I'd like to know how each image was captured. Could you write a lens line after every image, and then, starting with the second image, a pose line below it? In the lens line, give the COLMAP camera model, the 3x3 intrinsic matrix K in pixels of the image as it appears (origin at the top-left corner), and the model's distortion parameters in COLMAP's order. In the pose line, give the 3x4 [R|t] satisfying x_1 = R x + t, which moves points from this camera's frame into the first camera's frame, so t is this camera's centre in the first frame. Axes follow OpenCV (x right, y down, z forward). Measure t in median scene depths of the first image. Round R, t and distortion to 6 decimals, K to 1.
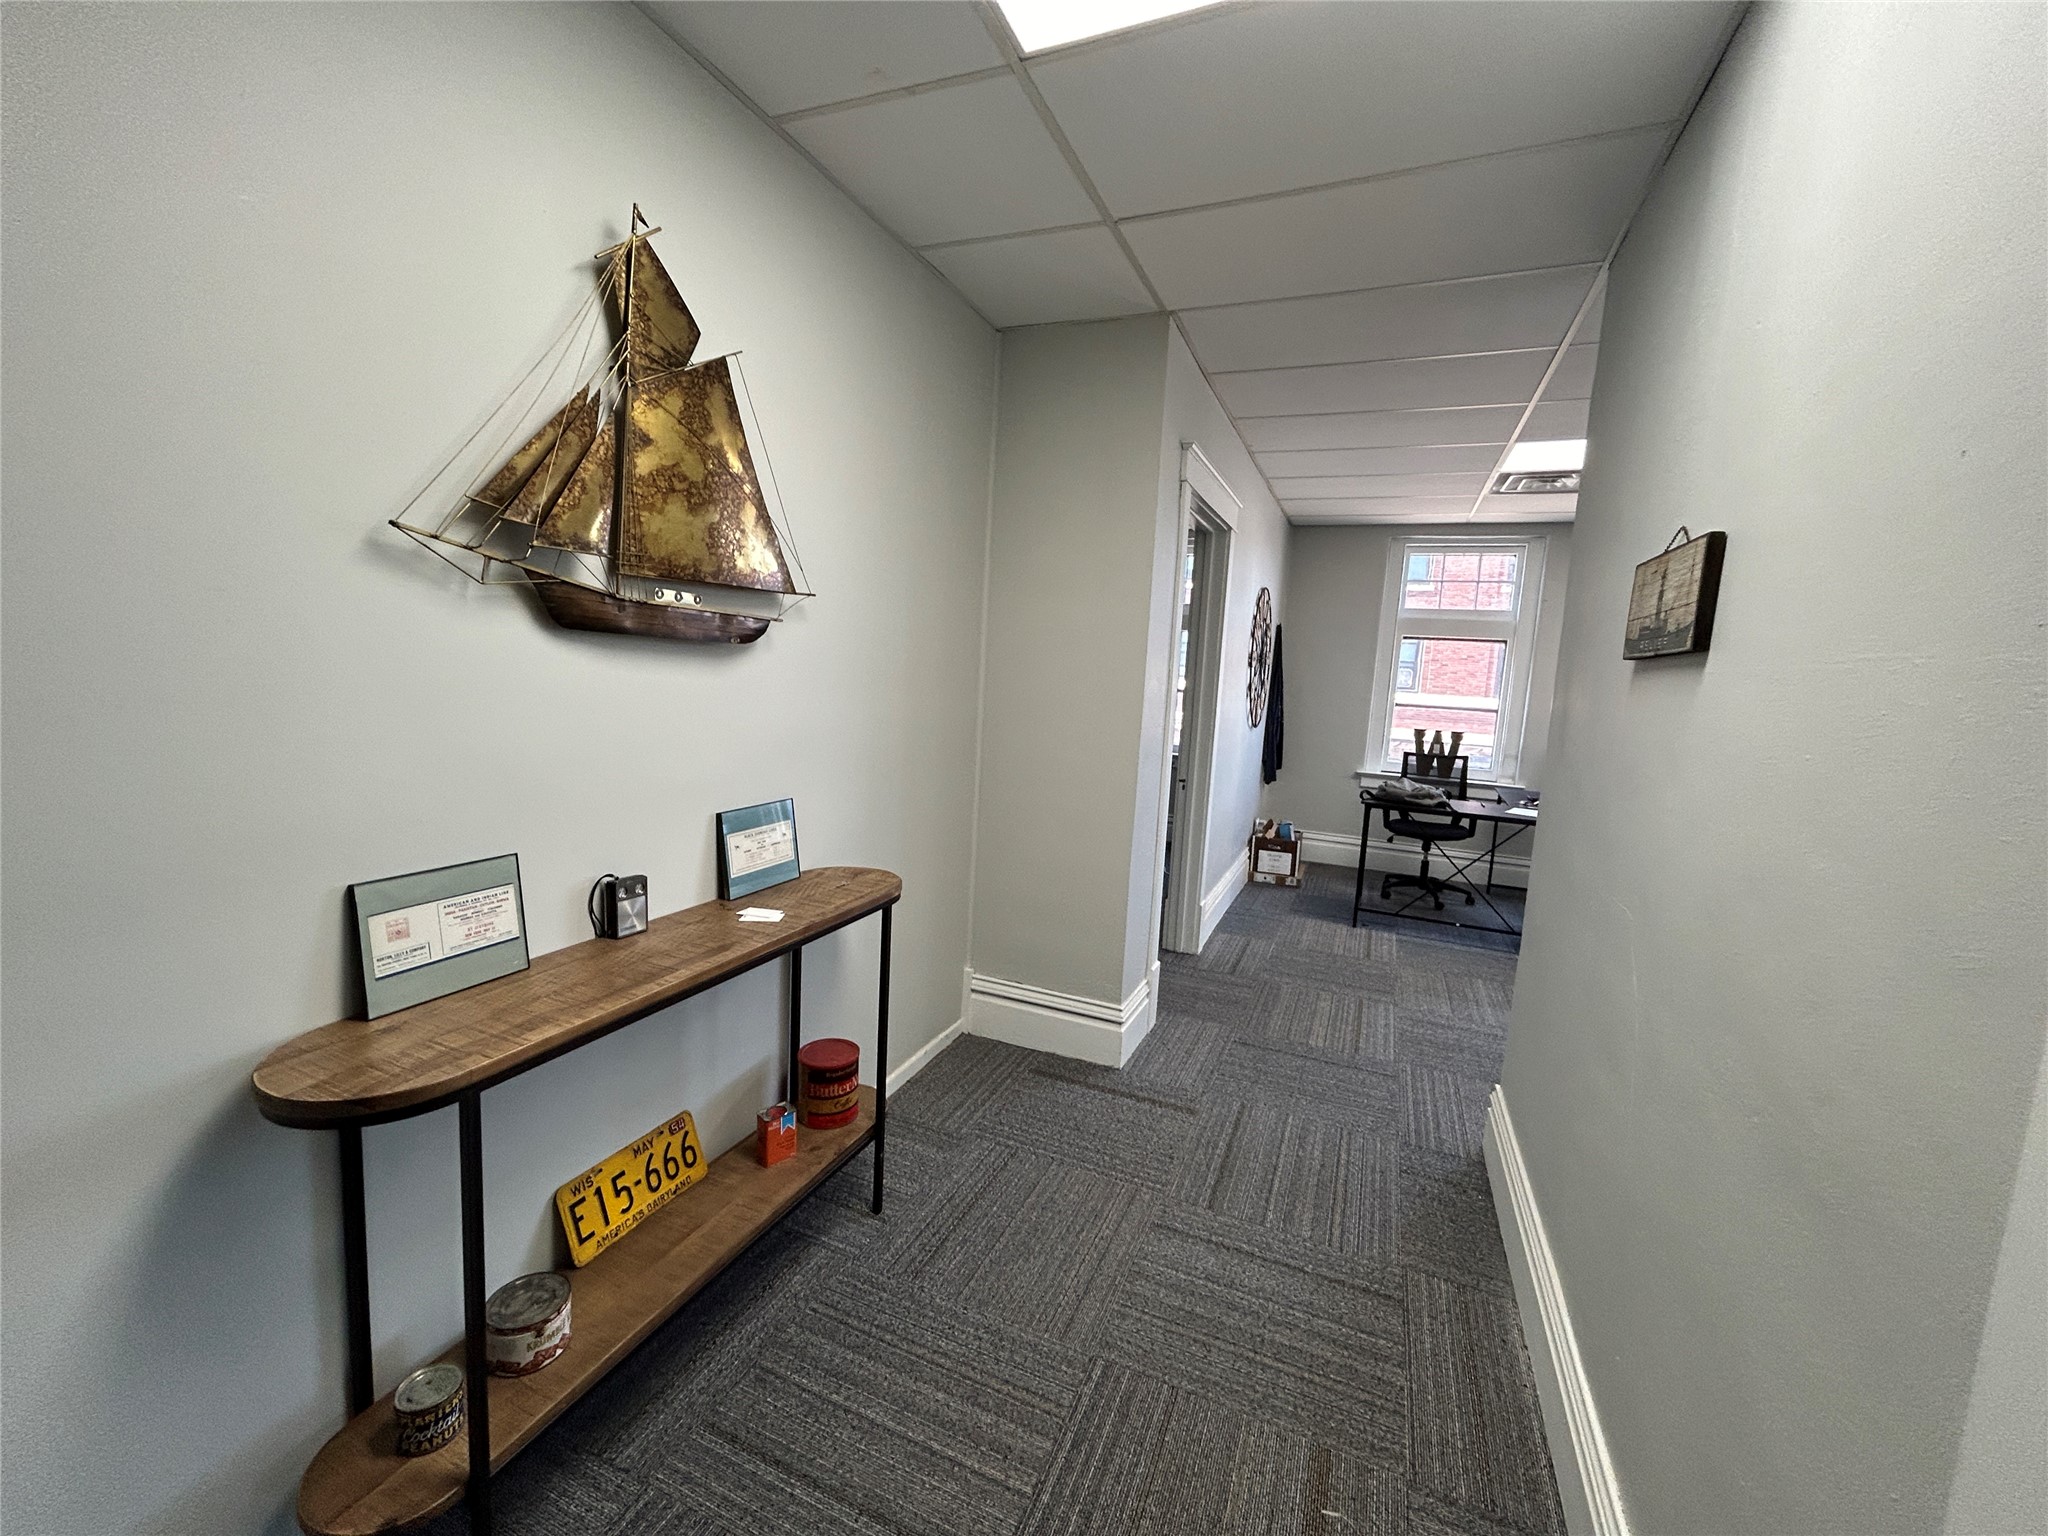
lens RADIAL K [[830.0, 0, 1028.8], [0, 830.0, 756.5], [0, 0, 1]] dist [-0.009760, 0.000829]
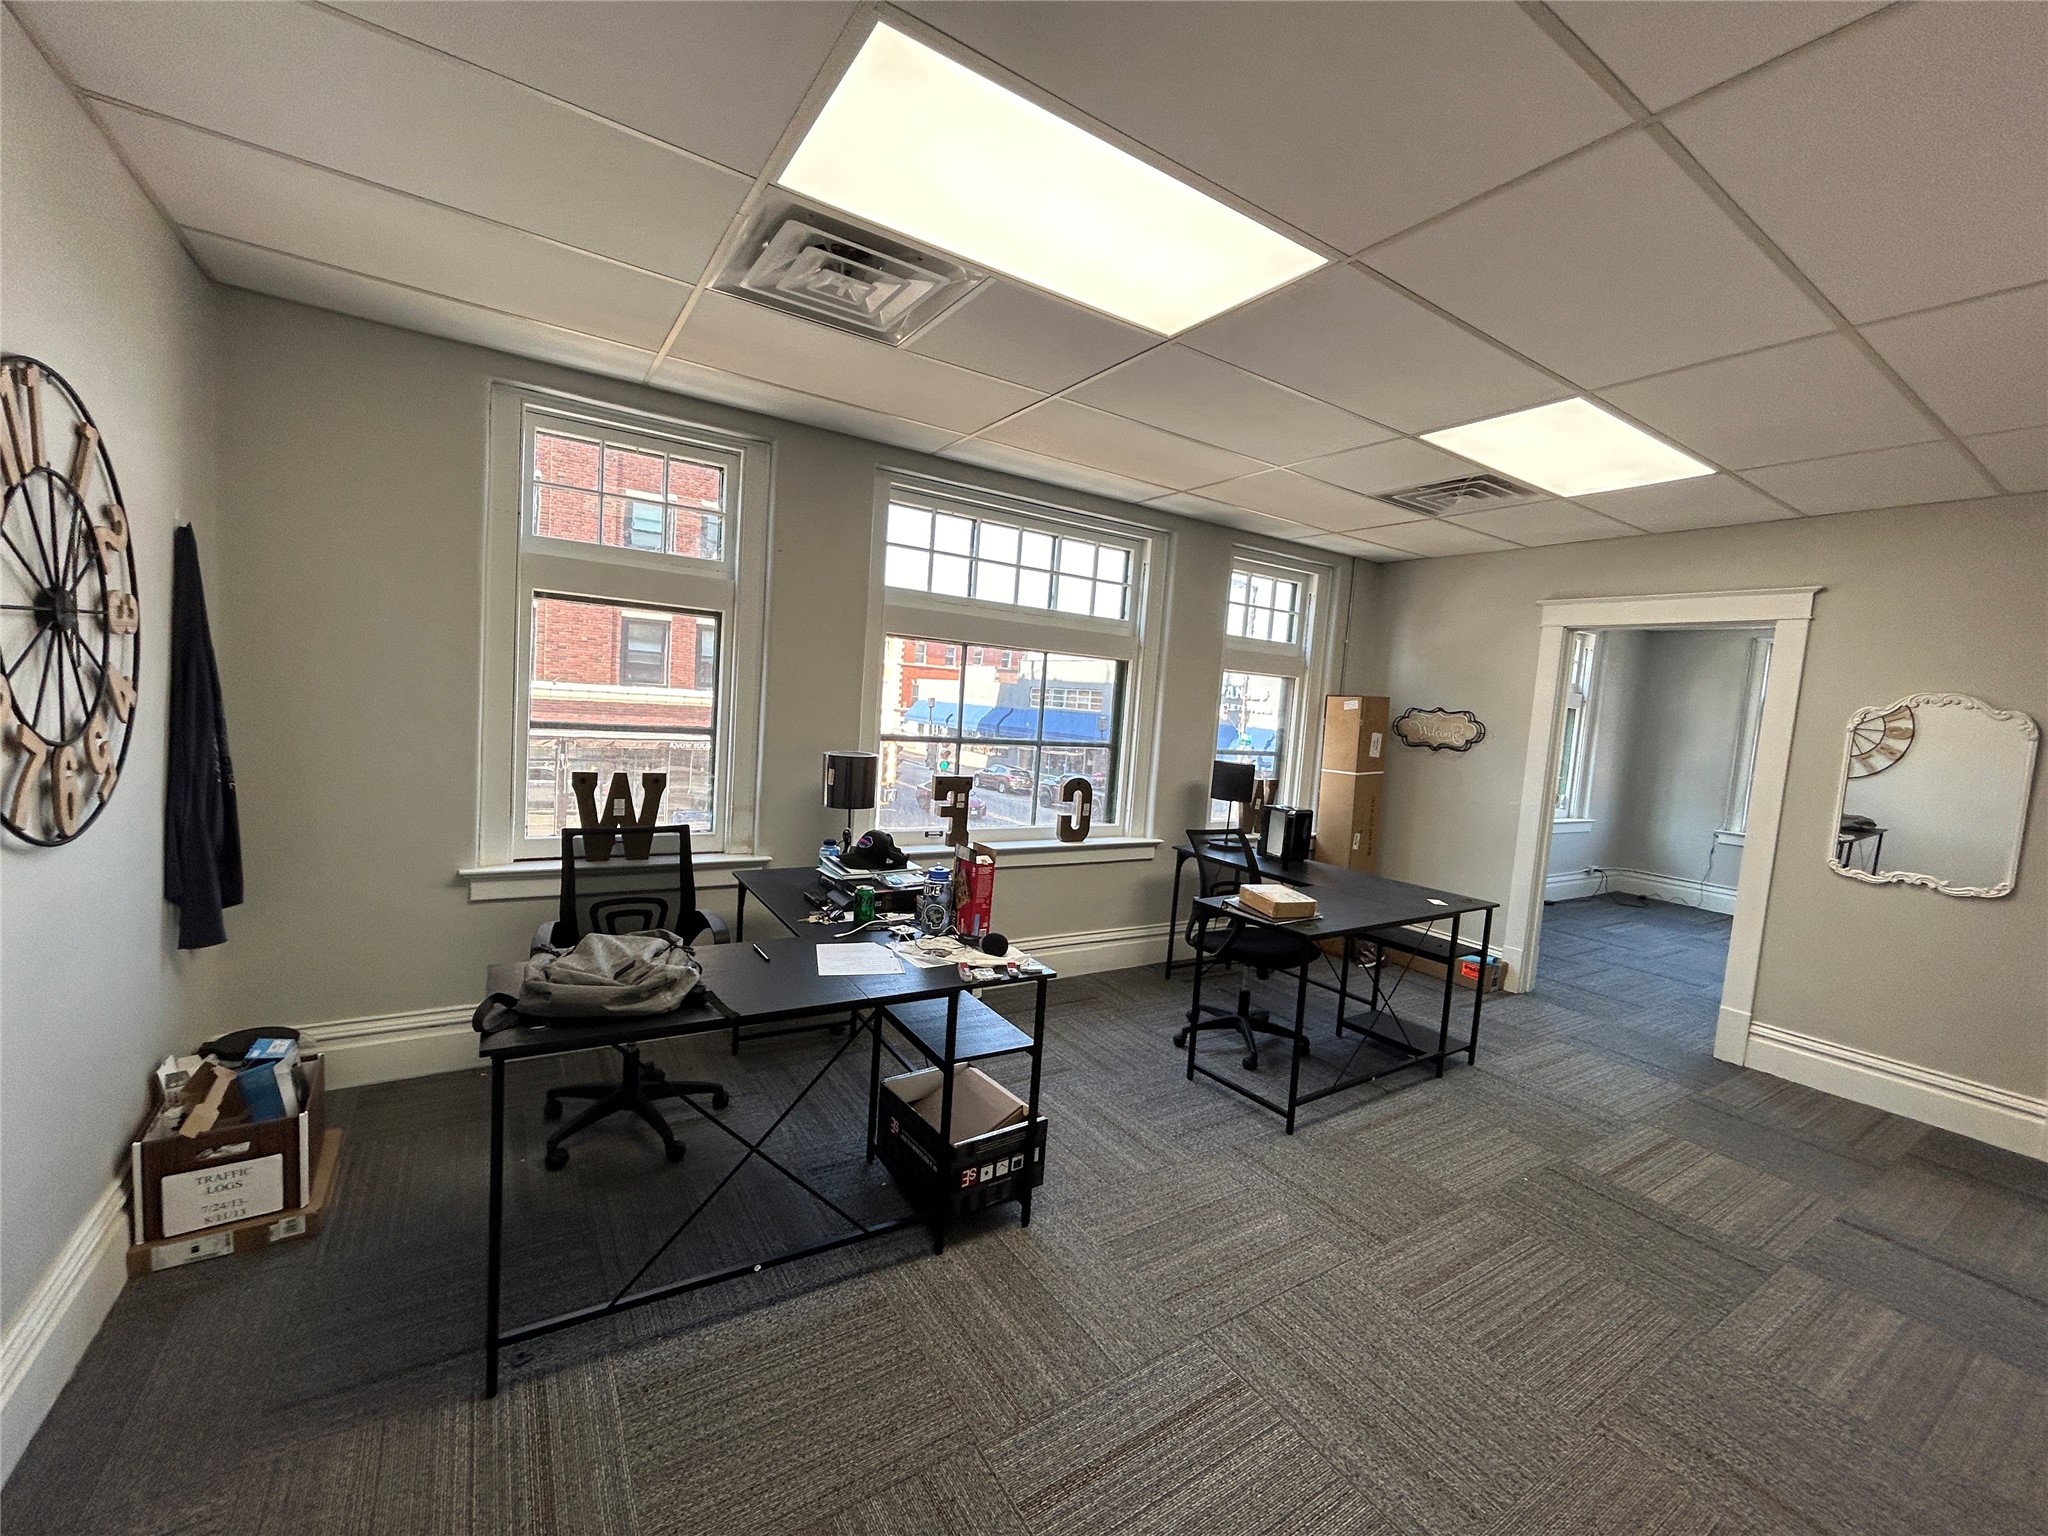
lens RADIAL K [[830.0, 0, 1031.2], [0, 830.0, 770.2], [0, 0, 1]] dist [-0.009760, 0.000829]
pose [[0.555088, -0.086607, 0.827270, 0.203739], [0.056087, 0.996198, 0.066658, -0.056164], [-0.829898, 0.009398, 0.557836, 0.491547]]
